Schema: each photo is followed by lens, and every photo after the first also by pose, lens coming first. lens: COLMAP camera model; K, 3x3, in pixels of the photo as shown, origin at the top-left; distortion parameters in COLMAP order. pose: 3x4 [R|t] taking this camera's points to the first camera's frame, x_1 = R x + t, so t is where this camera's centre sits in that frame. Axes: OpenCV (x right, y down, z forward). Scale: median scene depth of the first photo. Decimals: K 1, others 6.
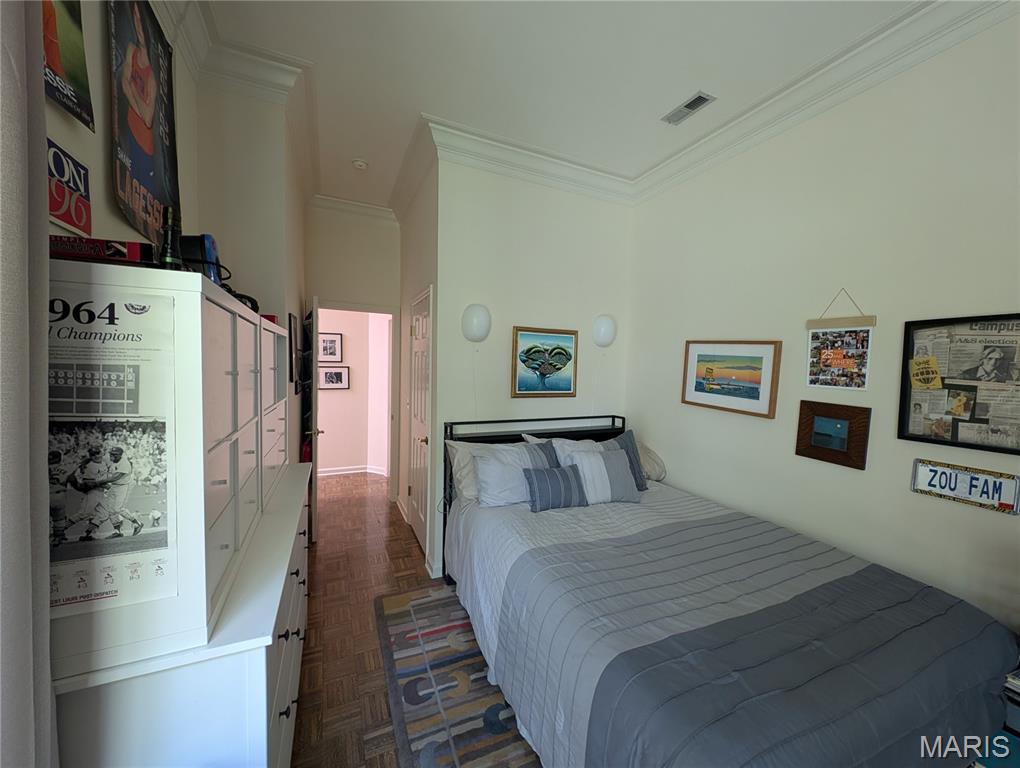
lens RADIAL K [[391.0, 0, 514.9], [0, 391.0, 385.7], [0, 0, 1]] dist [0.000856, 0.000061]
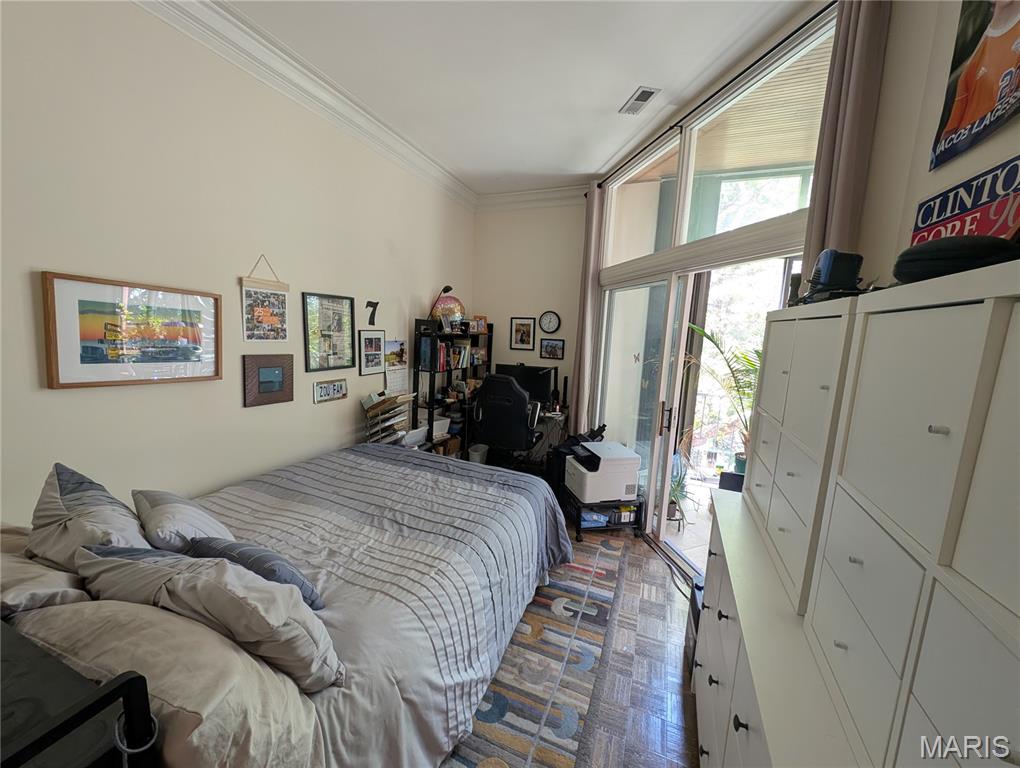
lens RADIAL K [[391.0, 0, 516.4], [0, 391.0, 383.7], [0, 0, 1]] dist [0.000856, 0.000061]
pose [[-0.675091, -0.135391, 0.725205, -0.581261], [0.005150, 0.982126, 0.188152, -0.089447], [-0.737717, 0.130754, -0.662327, 1.290175]]
